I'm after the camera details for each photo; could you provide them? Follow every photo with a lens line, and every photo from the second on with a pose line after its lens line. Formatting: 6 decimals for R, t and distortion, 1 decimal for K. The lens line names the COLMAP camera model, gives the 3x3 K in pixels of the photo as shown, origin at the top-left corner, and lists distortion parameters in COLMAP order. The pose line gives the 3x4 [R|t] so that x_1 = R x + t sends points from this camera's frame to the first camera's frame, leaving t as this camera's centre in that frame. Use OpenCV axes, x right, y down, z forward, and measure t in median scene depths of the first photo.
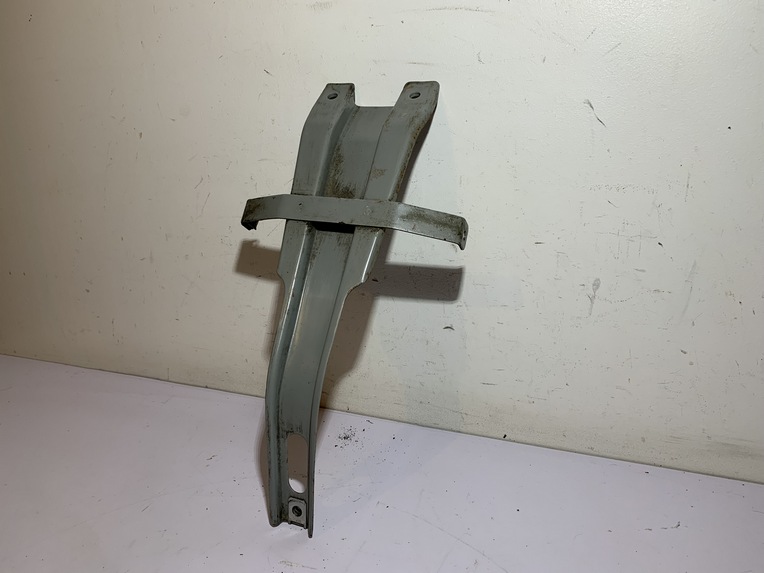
lens RADIAL K [[594.7, 0, 377.4], [0, 594.7, 282.5], [0, 0, 1]] dist [0.040710, -0.085659]
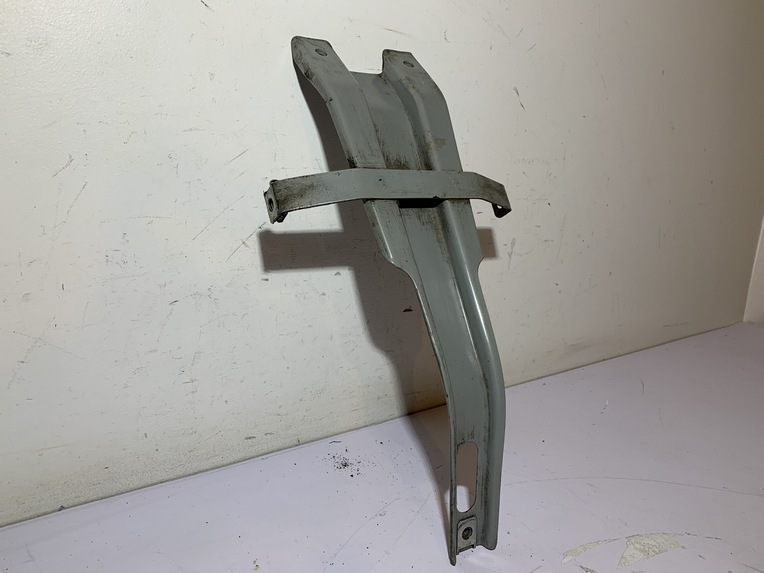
lens RADIAL K [[594.7, 0, 377.4], [0, 594.7, 282.5], [0, 0, 1]] dist [0.040710, -0.085659]
pose [[0.579720, -0.157877, 0.799375, -0.765346], [0.177684, 0.981934, 0.065074, -0.044785], [-0.795207, 0.104312, 0.597298, 0.505397]]
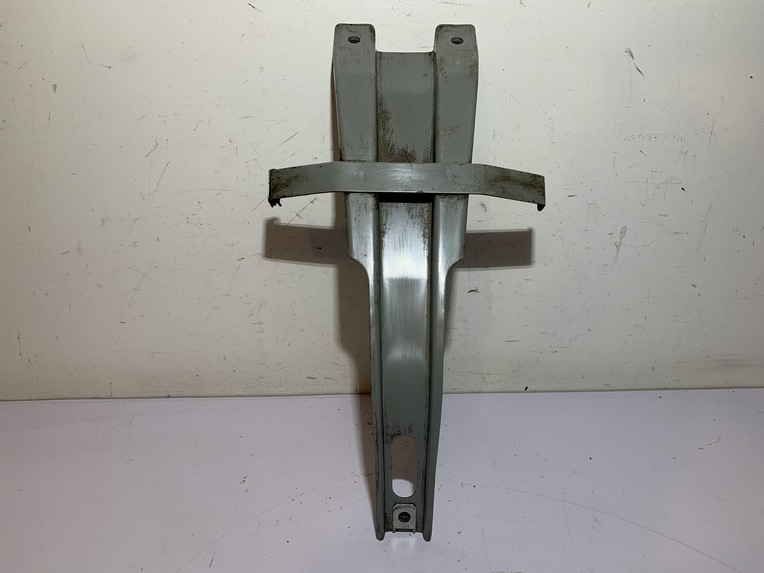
lens RADIAL K [[590.3, 0, 375.2], [0, 590.3, 285.9], [0, 0, 1]] dist [0.048975, -0.098530]
pose [[0.926240, -0.130844, 0.353495, -0.407941], [0.095219, 0.988623, 0.116437, -0.065244], [-0.364708, -0.074190, 0.928162, 0.191392]]
